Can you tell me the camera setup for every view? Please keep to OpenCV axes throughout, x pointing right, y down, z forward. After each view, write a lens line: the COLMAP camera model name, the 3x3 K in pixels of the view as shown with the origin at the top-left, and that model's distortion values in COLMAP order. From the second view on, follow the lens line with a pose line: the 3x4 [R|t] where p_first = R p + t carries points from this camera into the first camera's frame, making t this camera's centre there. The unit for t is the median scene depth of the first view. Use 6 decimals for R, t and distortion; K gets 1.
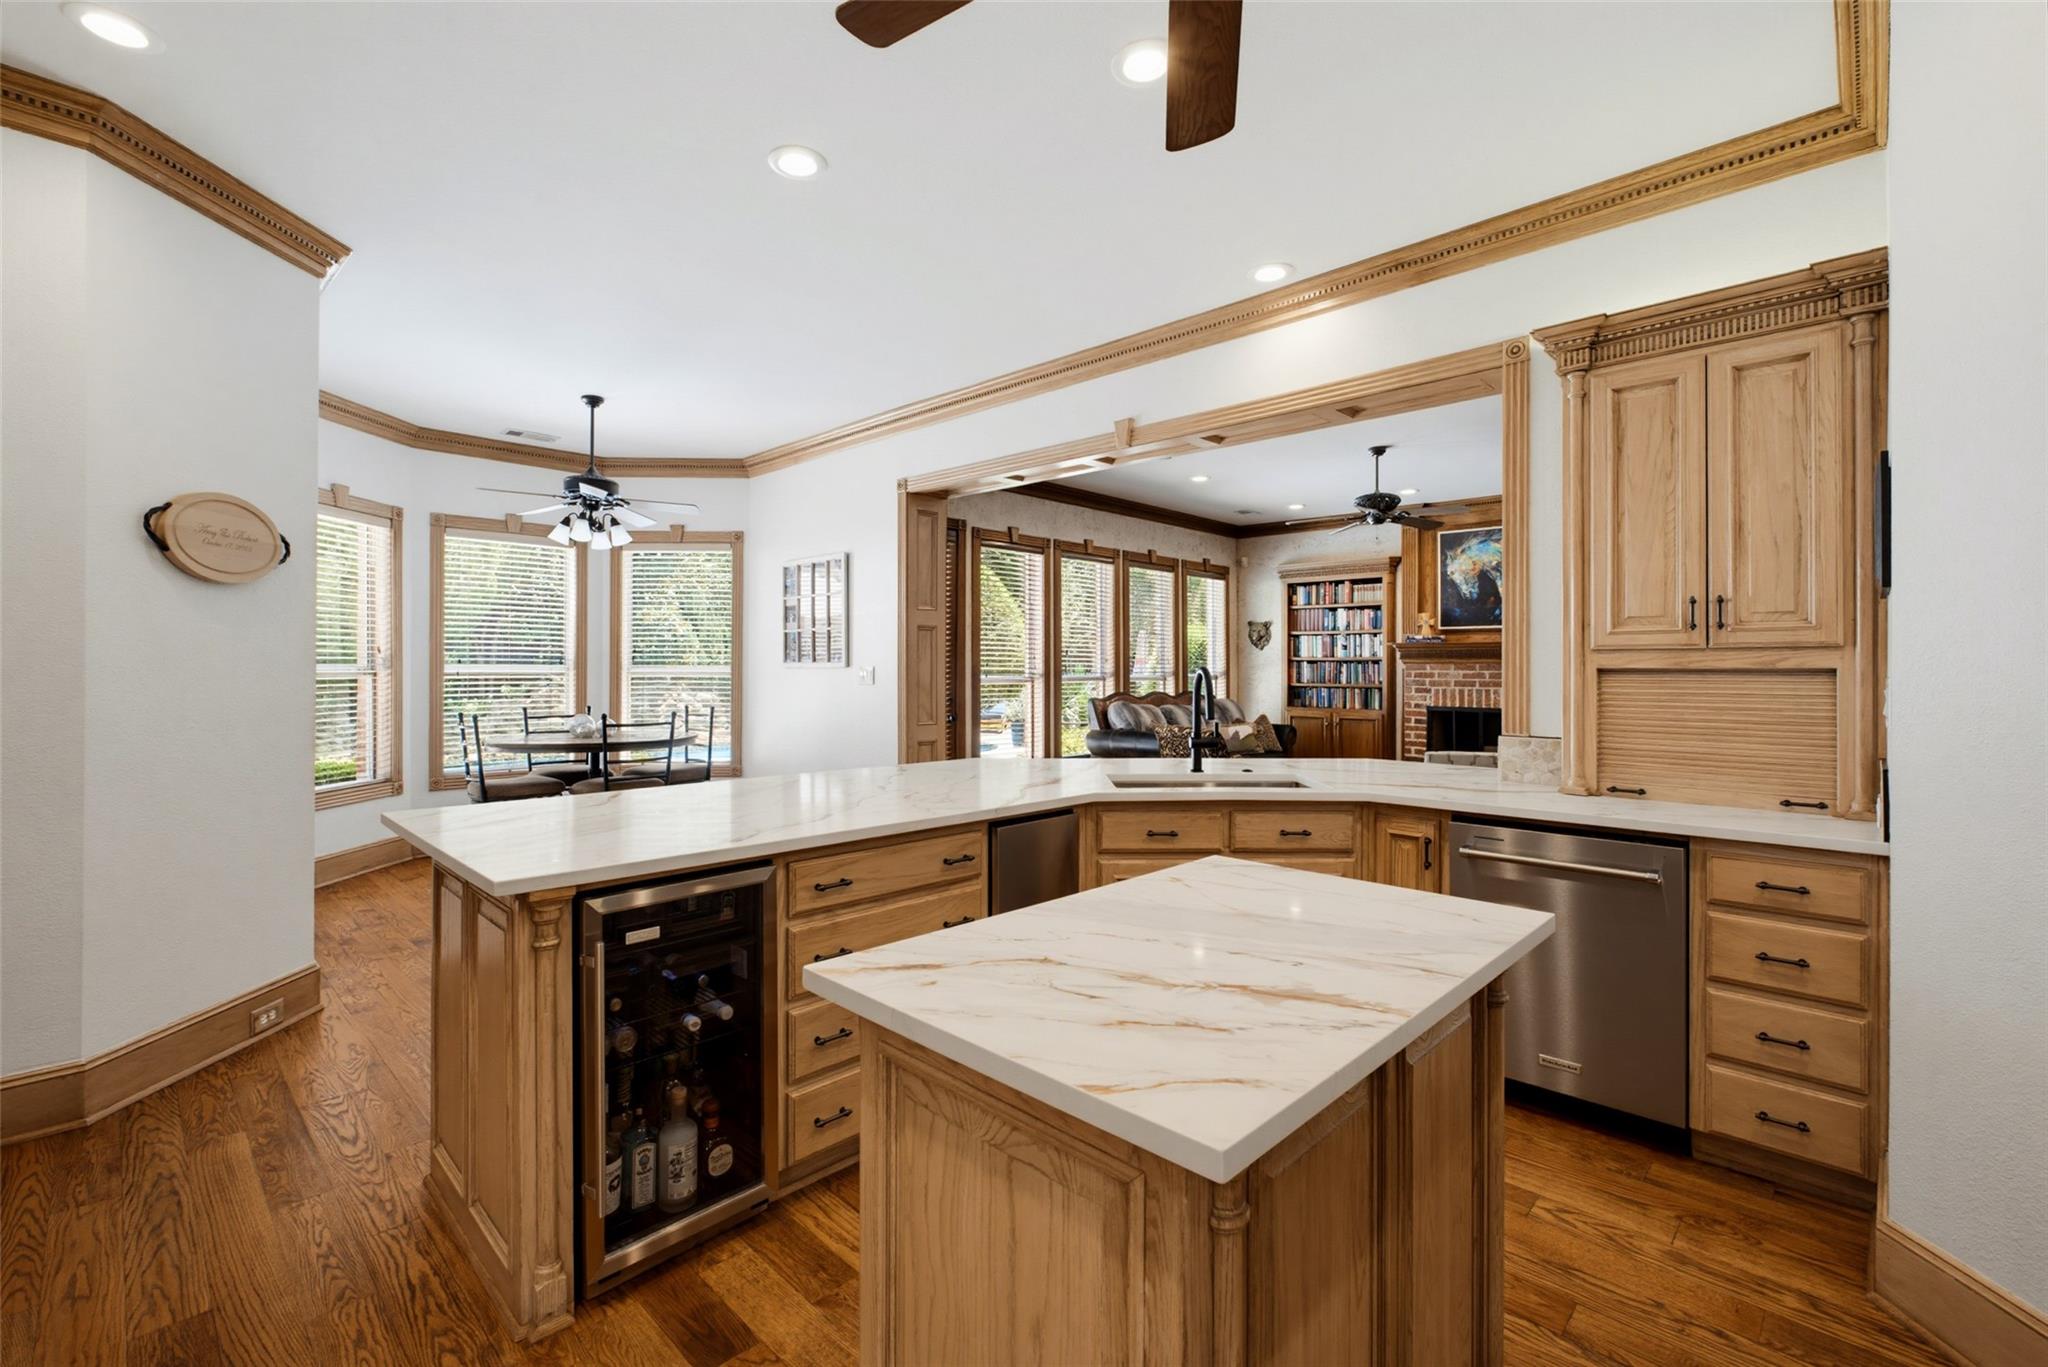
lens RADIAL K [[902.7, 0, 1017.2], [0, 902.7, 665.8], [0, 0, 1]] dist [-0.012298, 0.000216]
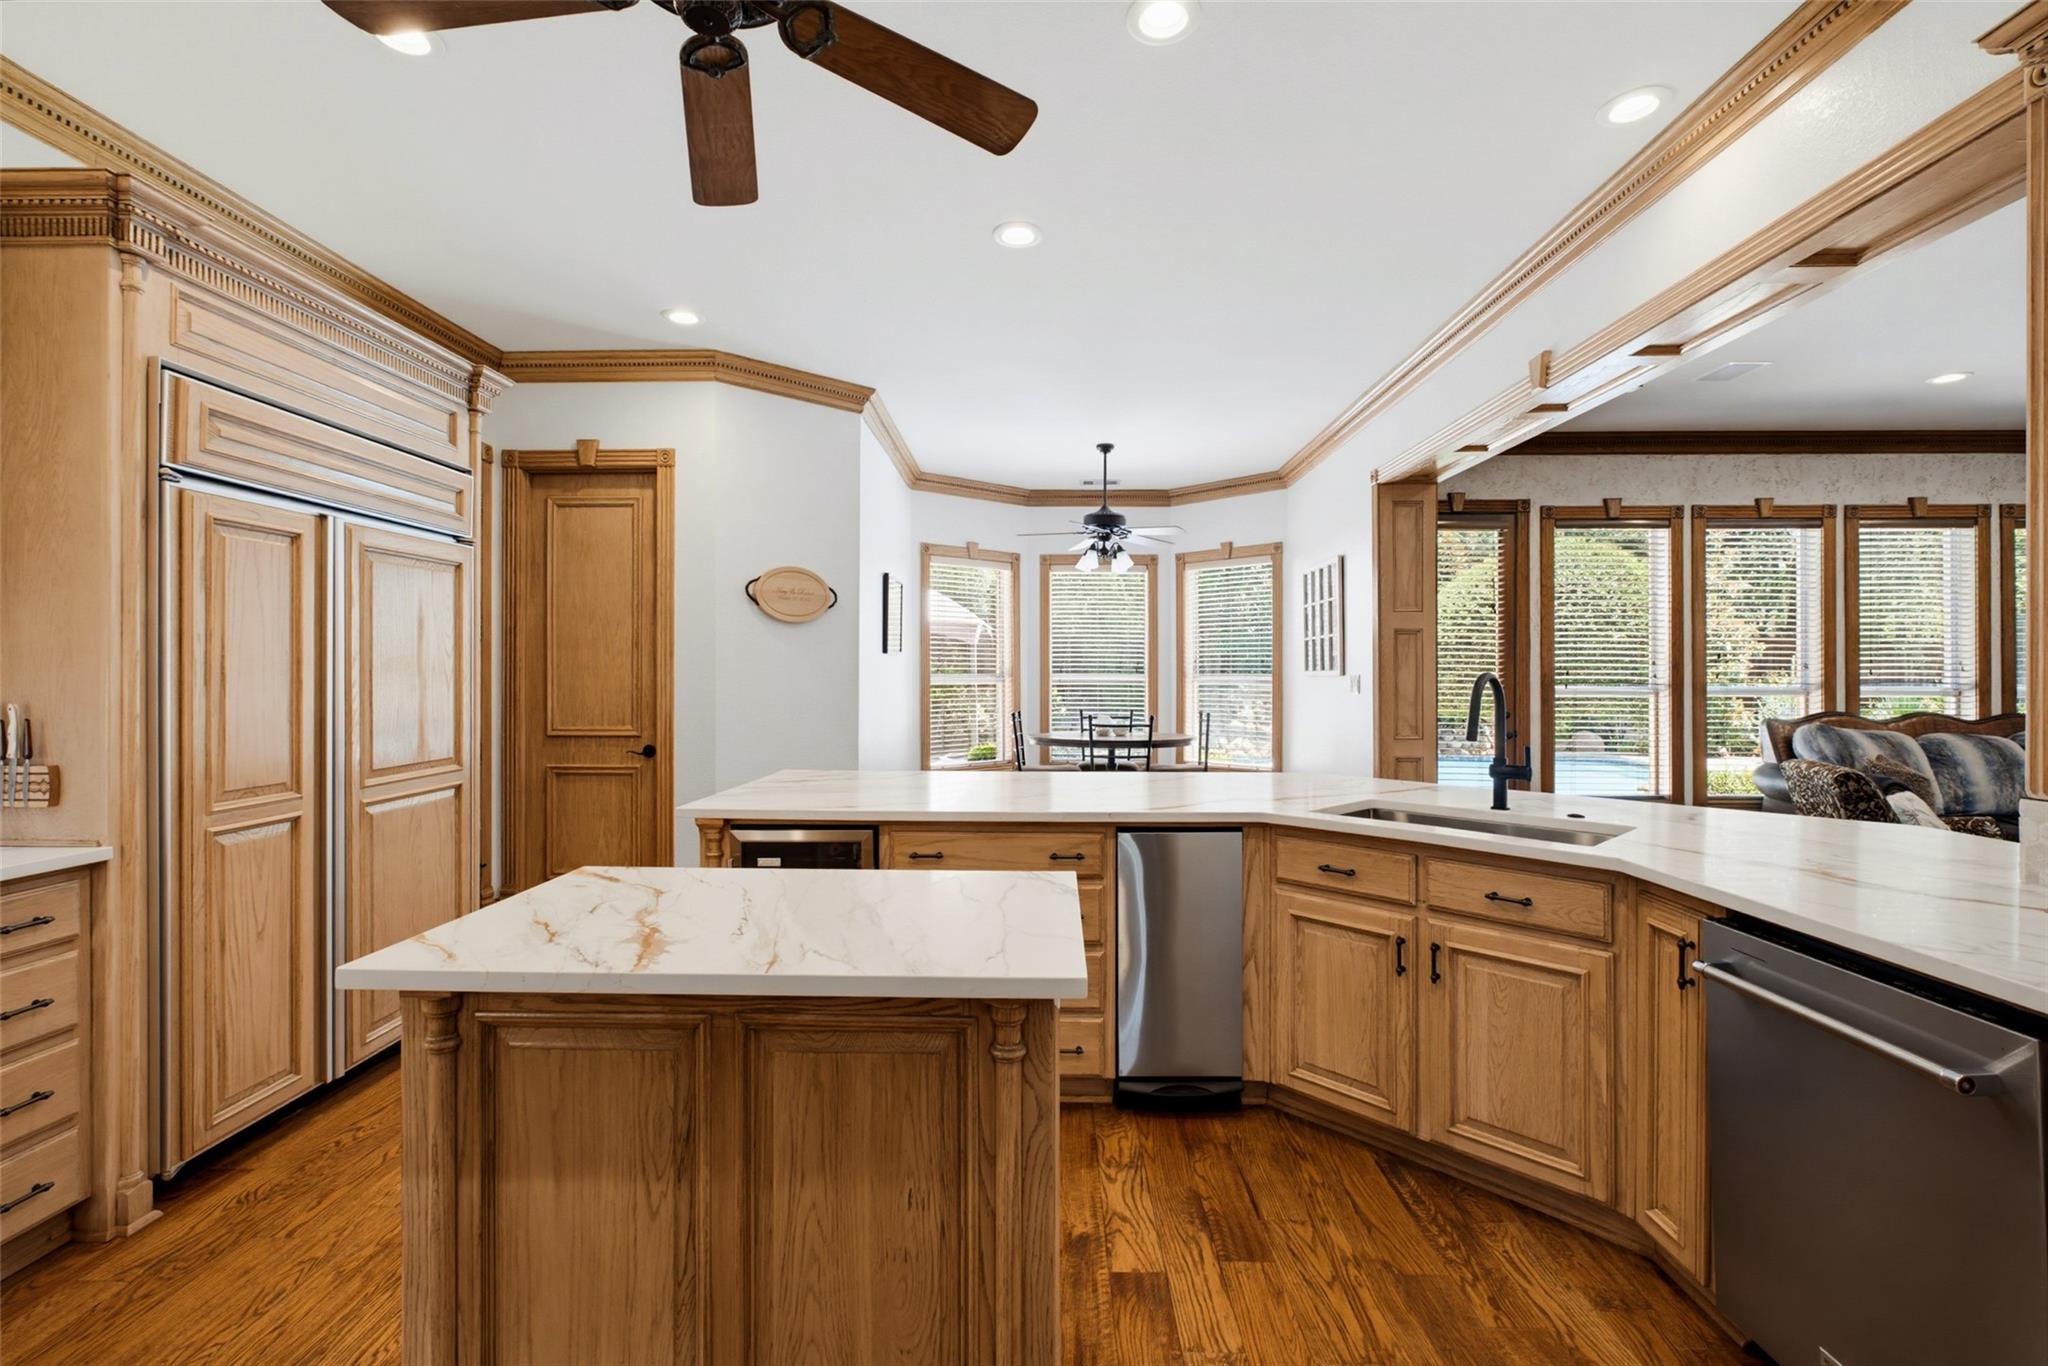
lens RADIAL K [[903.8, 0, 1010.3], [0, 903.8, 676.1], [0, 0, 1]] dist [-0.002396, 0.000919]
pose [[0.676763, 0.000127, -0.736201, 0.210993], [-0.000530, 1.000000, -0.000314, 0.002165], [0.736201, 0.000603, 0.676763, 0.076610]]
